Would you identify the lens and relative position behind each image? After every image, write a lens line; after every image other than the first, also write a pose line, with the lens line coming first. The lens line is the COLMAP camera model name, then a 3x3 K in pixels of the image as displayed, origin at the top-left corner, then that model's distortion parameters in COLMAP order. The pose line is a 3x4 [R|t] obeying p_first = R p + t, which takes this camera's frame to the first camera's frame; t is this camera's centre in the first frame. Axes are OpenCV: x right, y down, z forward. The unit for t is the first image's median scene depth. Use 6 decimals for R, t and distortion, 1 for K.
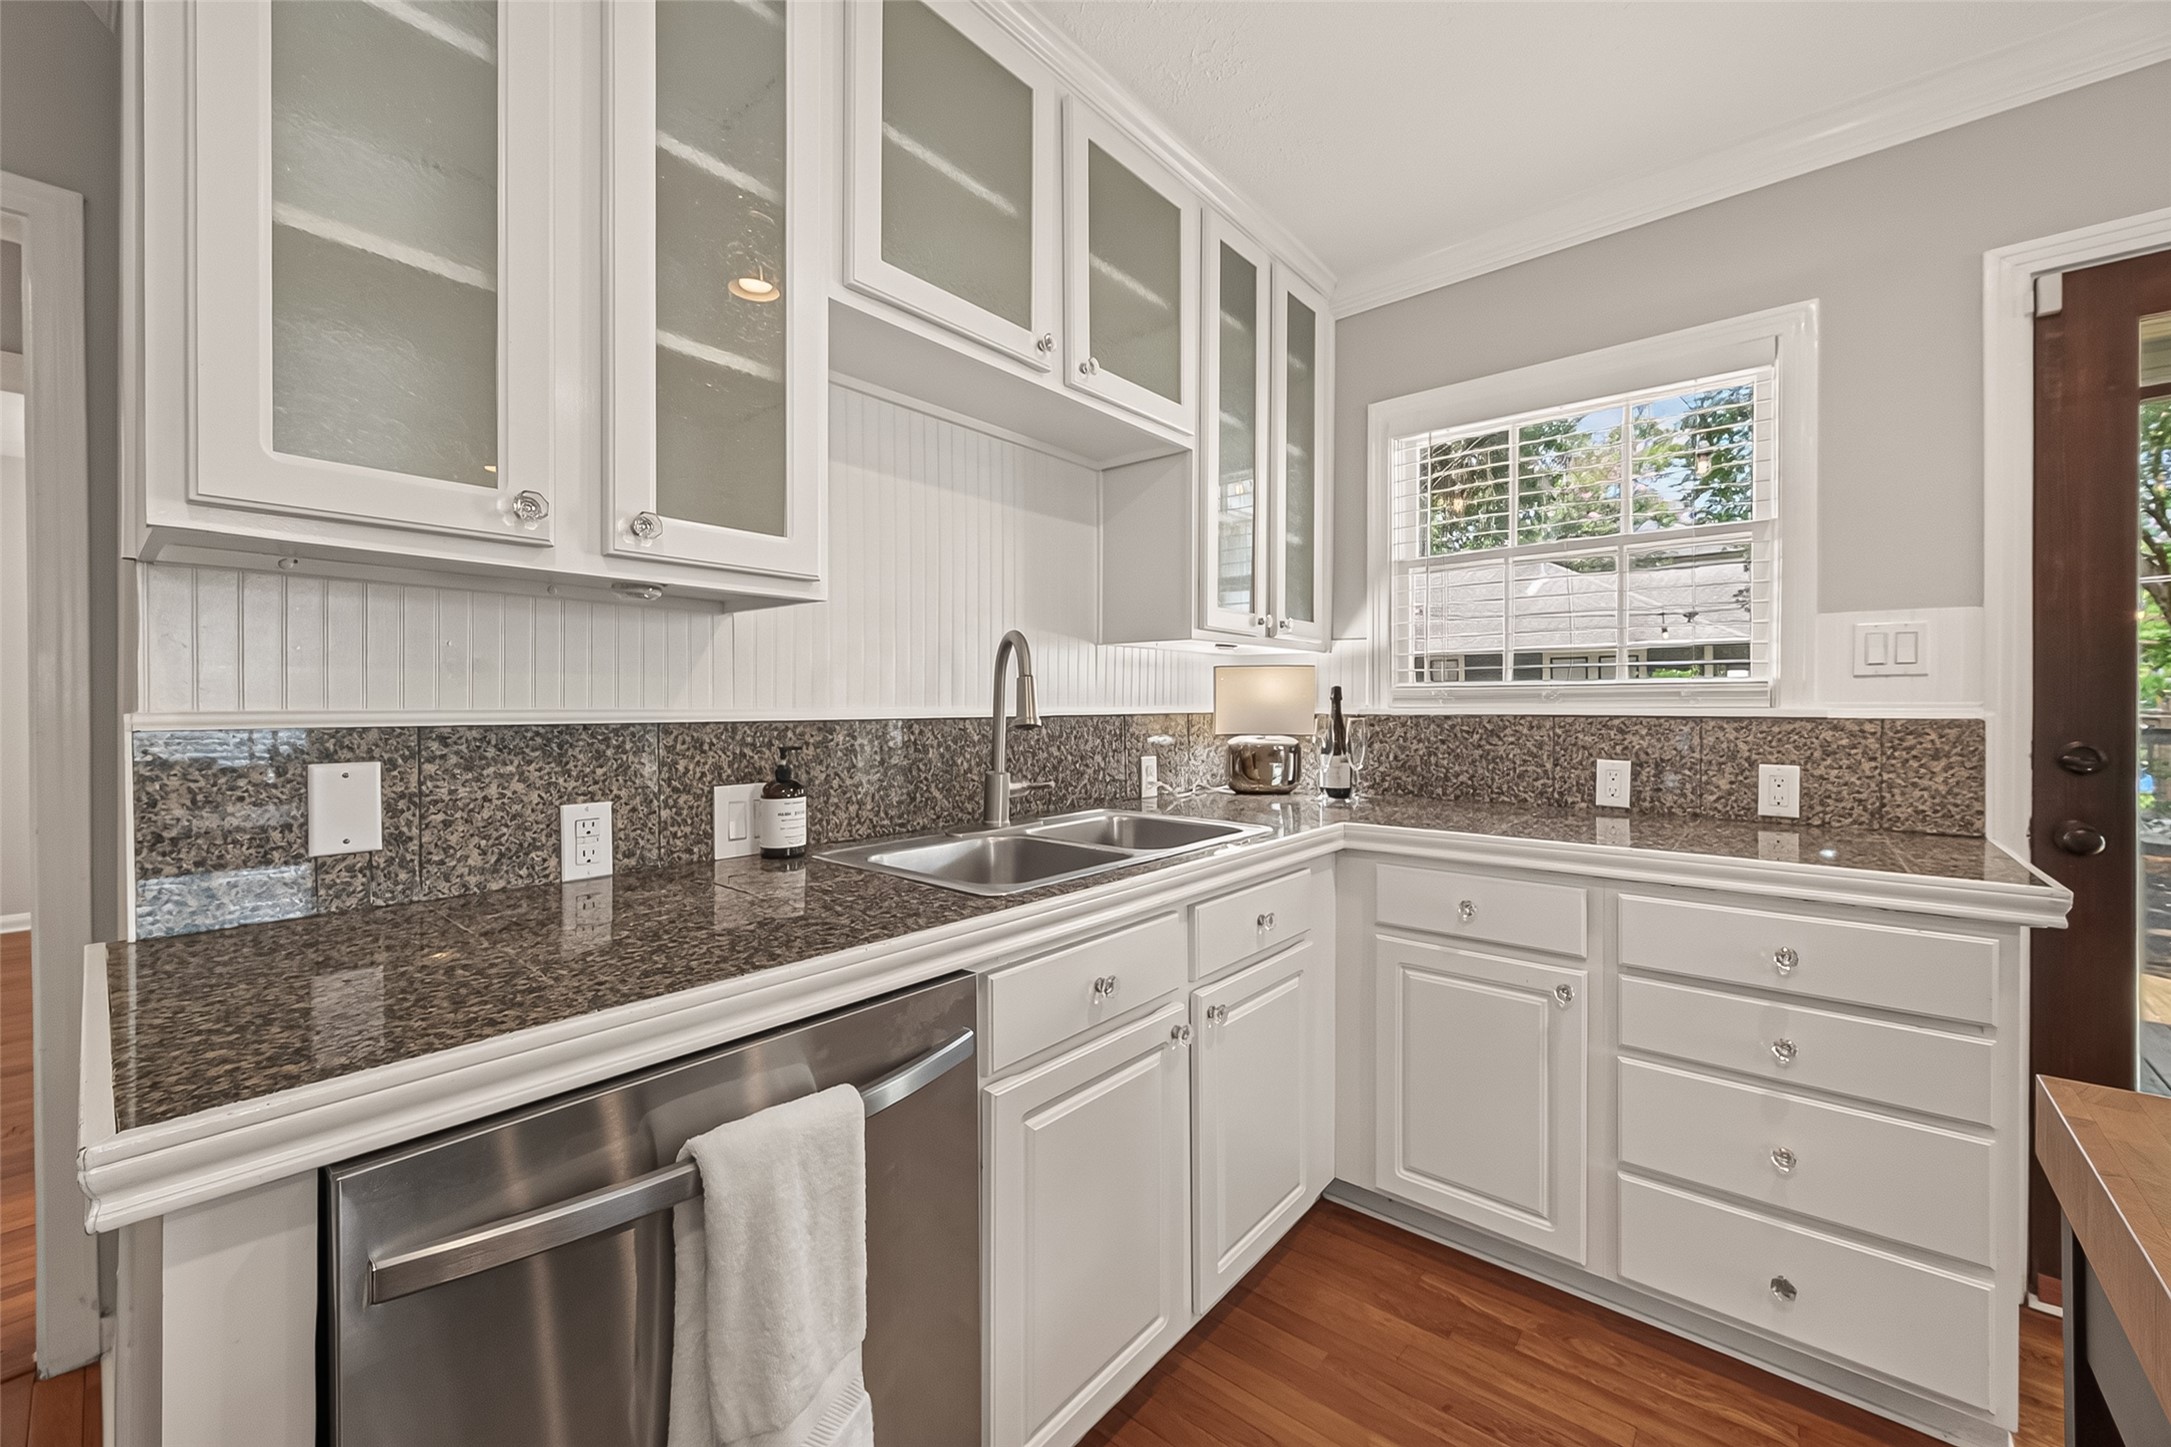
lens RADIAL K [[847.2, 0, 1100.8], [0, 847.2, 711.0], [0, 0, 1]] dist [0.001644, 0.000040]
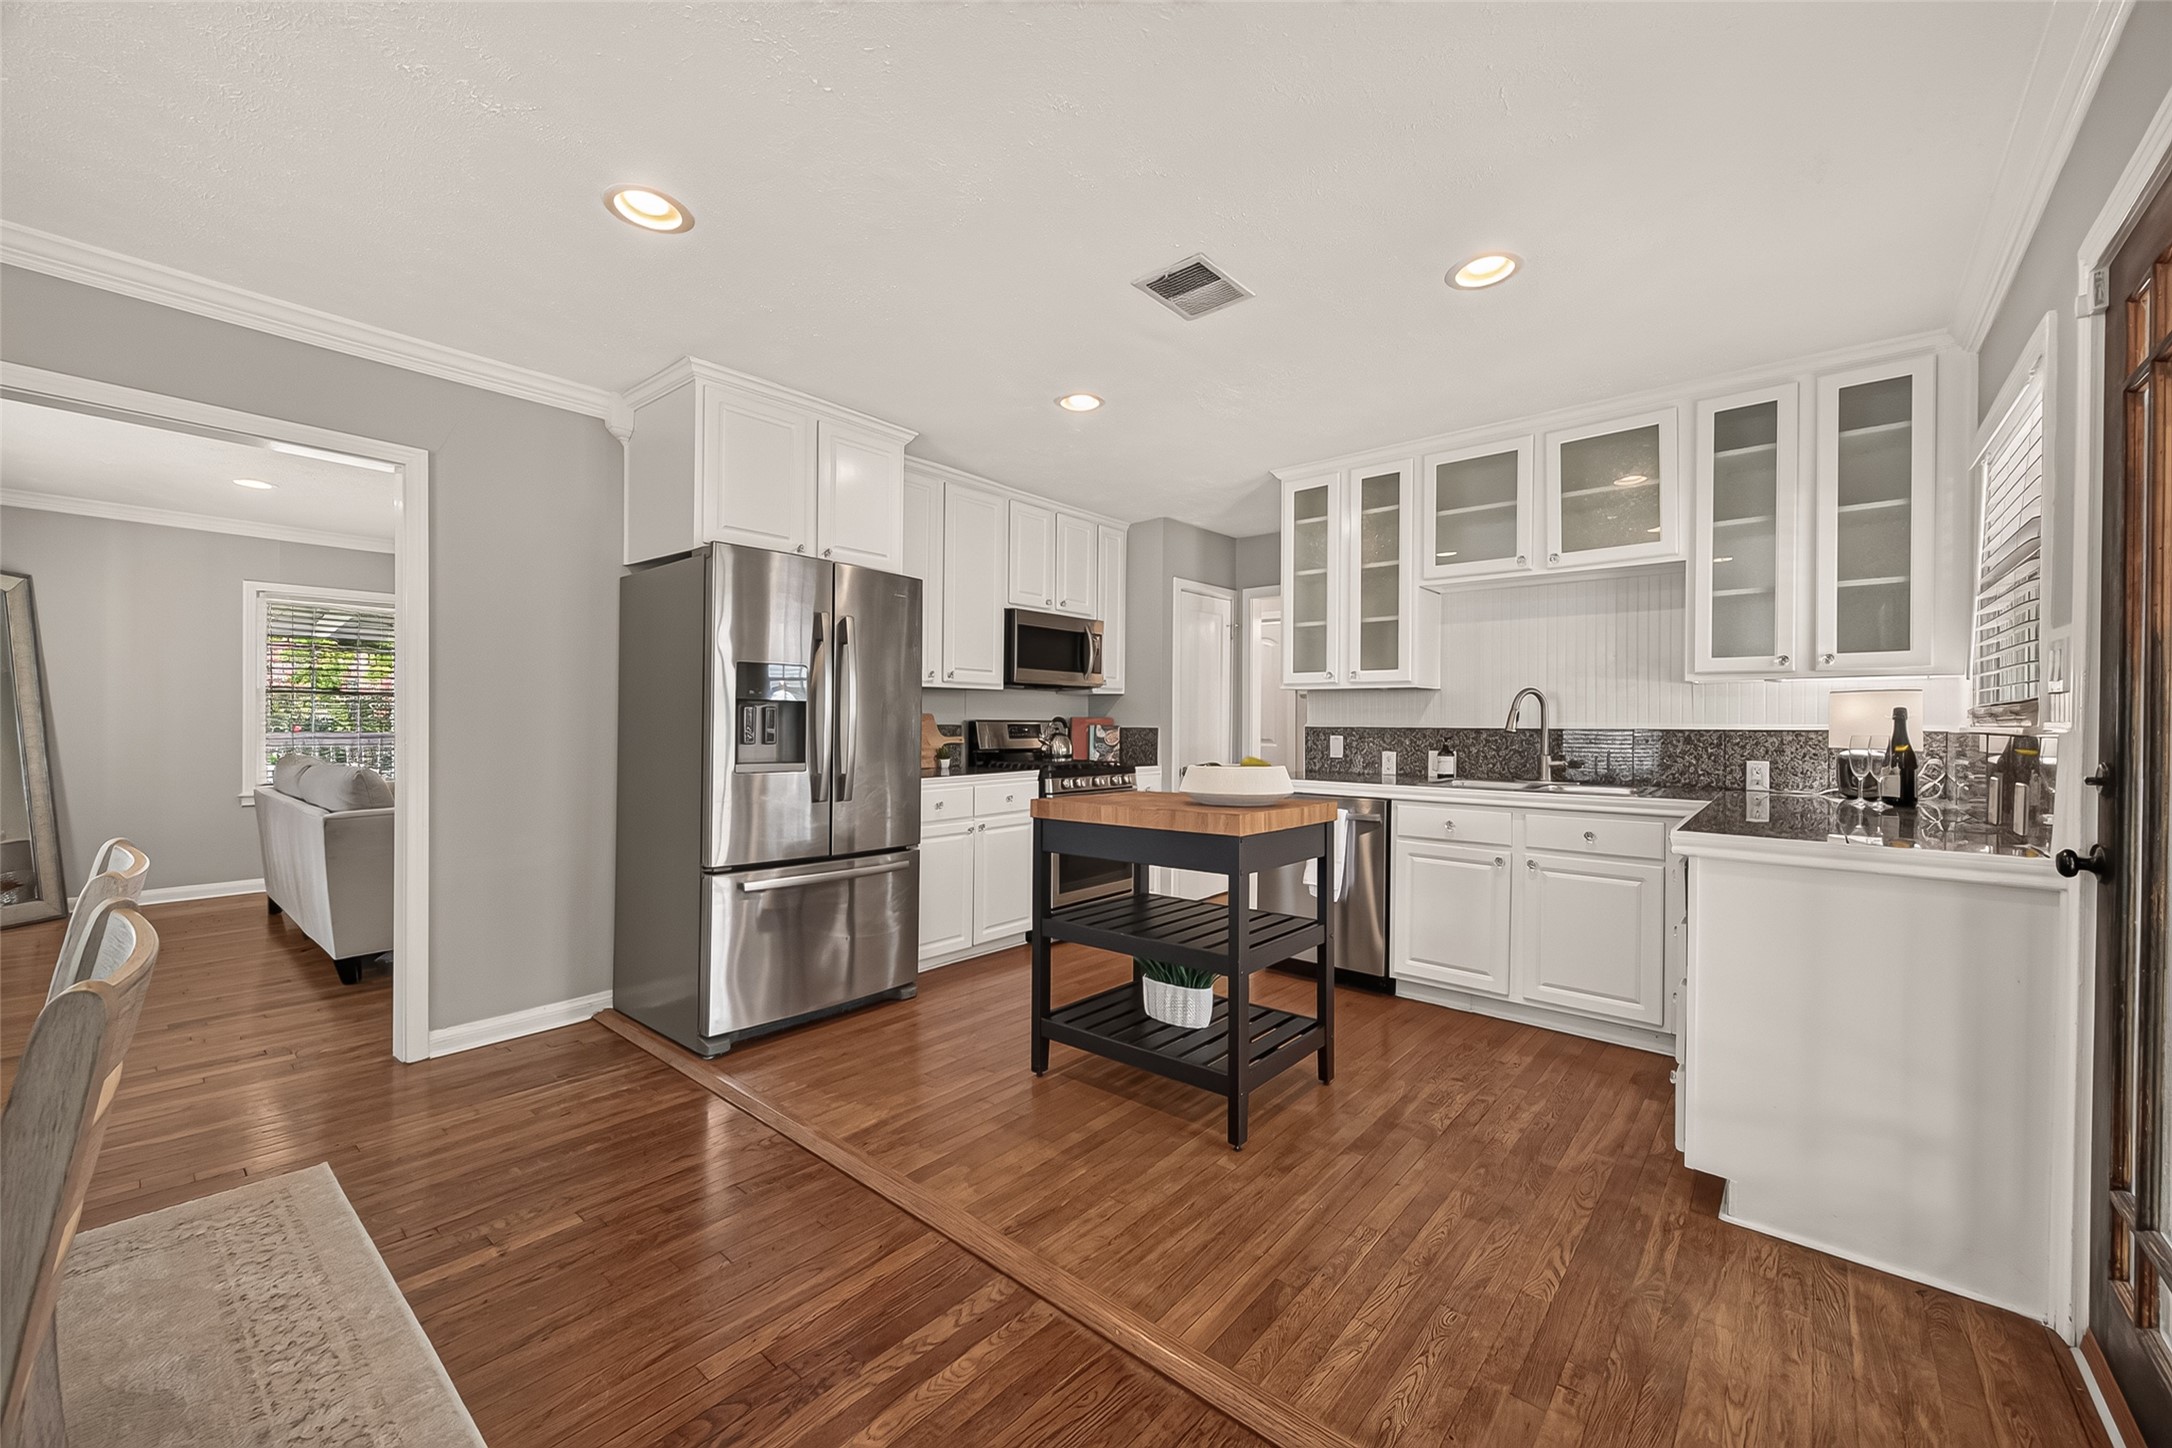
lens RADIAL K [[842.0, 0, 1089.8], [0, 842.0, 724.1], [0, 0, 1]] dist [0.002836, -0.000034]
pose [[-0.006968, 0.002186, -0.999973, 2.216083], [-0.014214, 0.999896, 0.002285, 0.009117], [0.999875, 0.014230, -0.006936, -0.117115]]
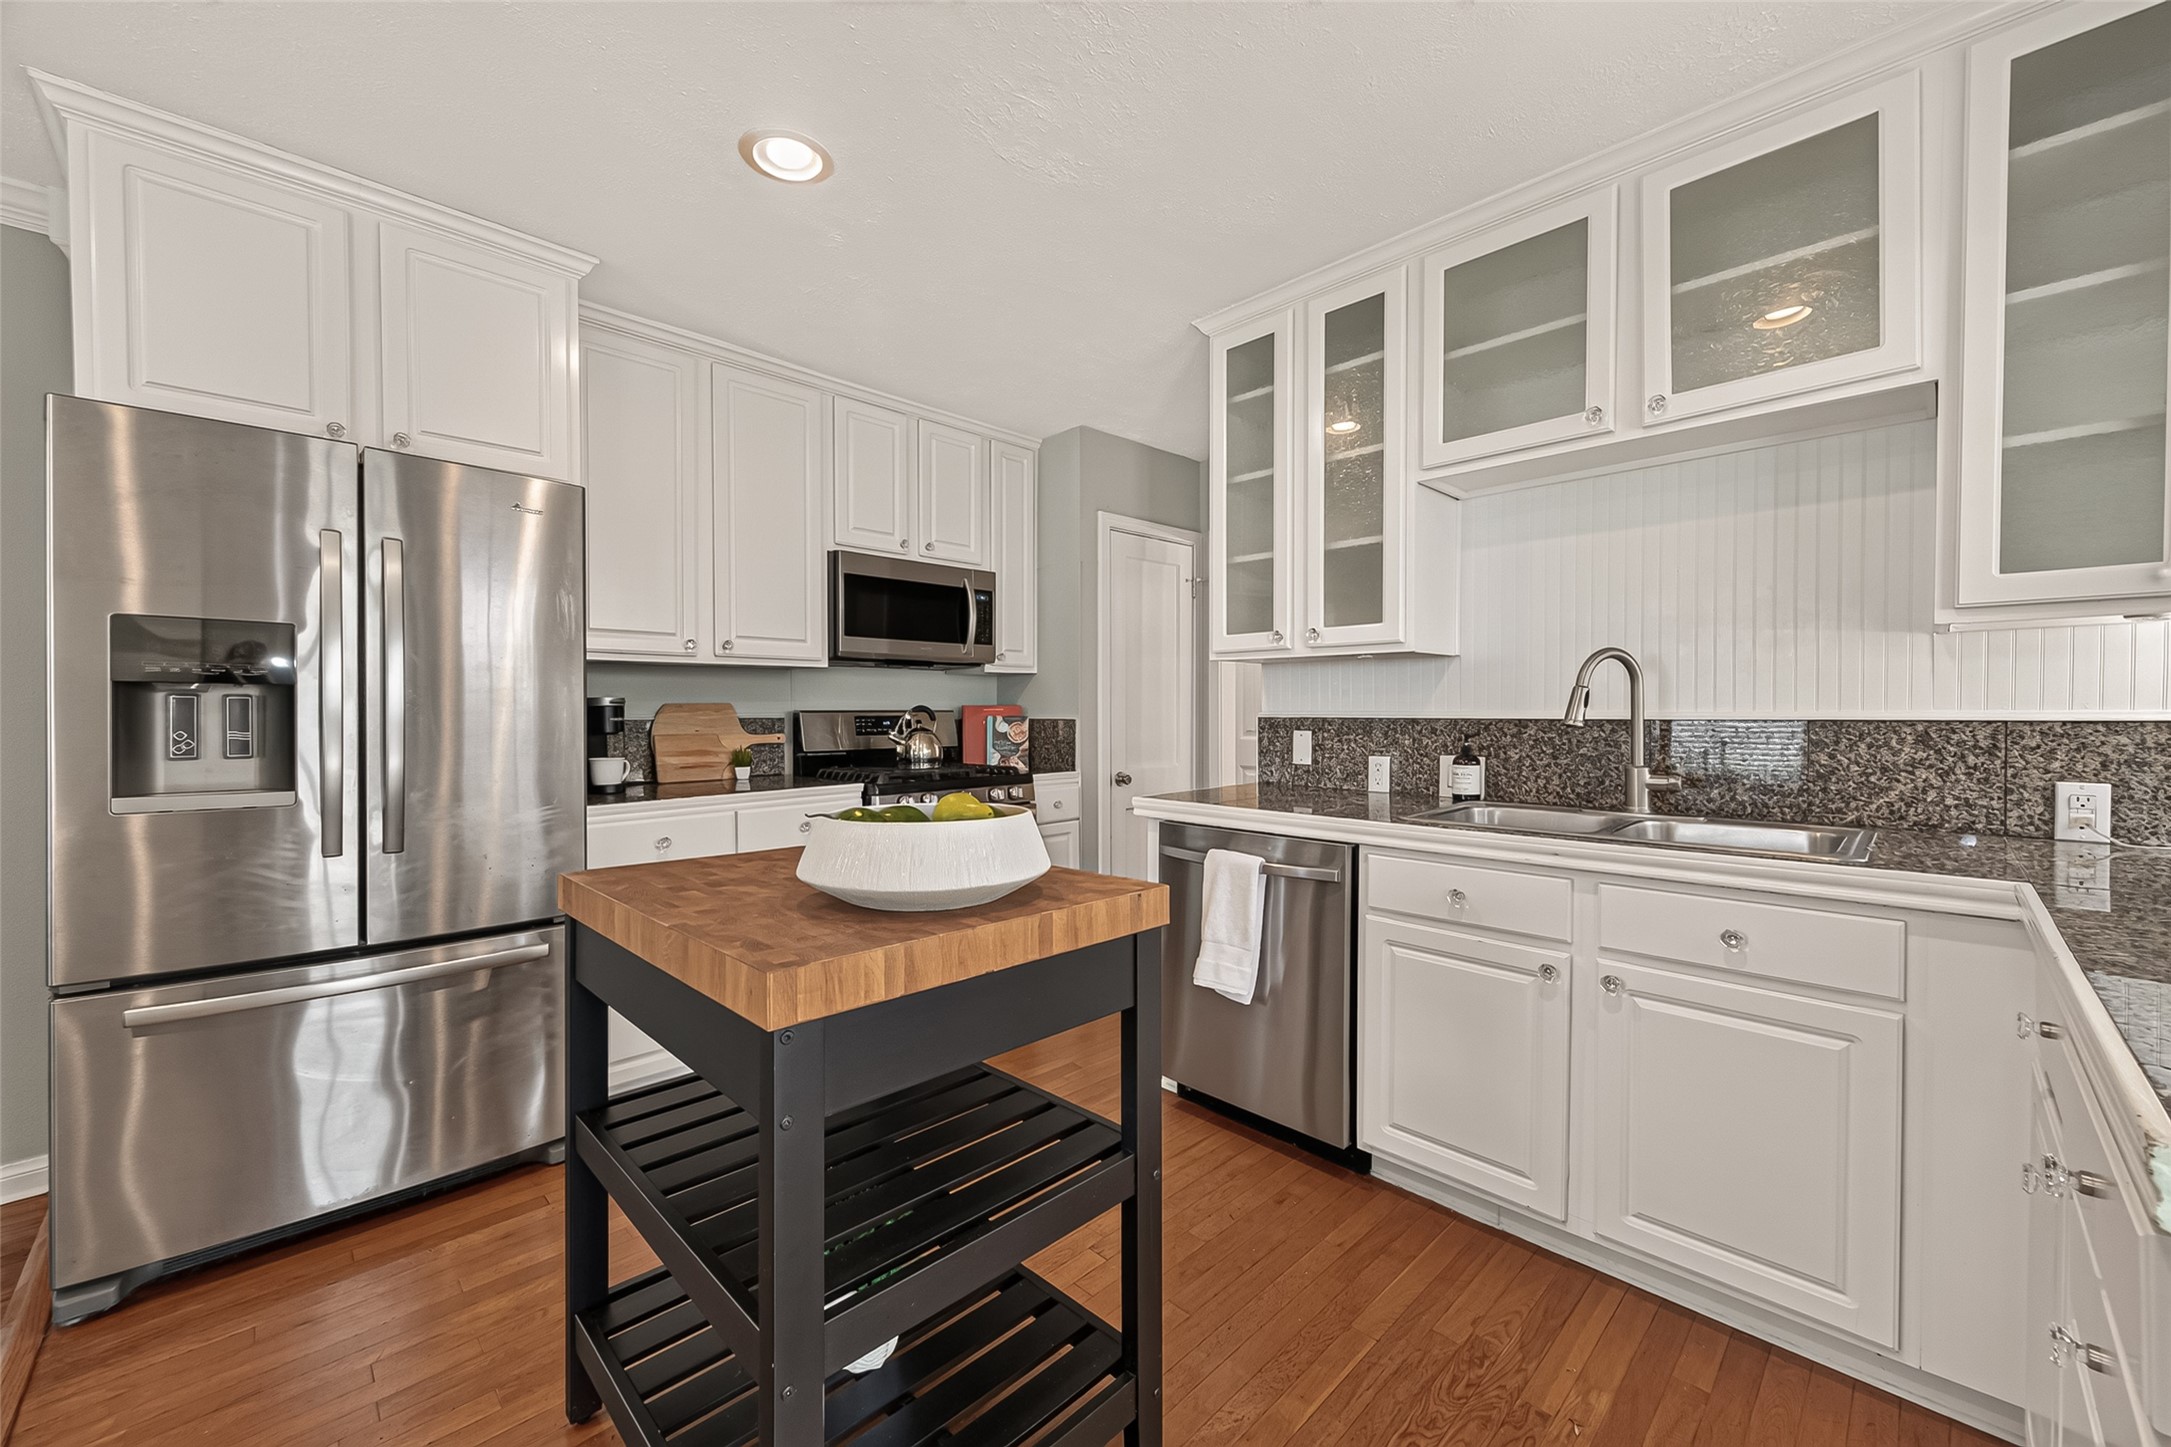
lens RADIAL K [[841.6, 0, 1089.3], [0, 841.6, 723.6], [0, 0, 1]] dist [0.002836, -0.000034]
pose [[-0.089094, 0.017087, -0.995877, 1.258791], [-0.006061, 0.999825, 0.017697, -0.002872], [0.996005, 0.007612, -0.088975, 0.391420]]
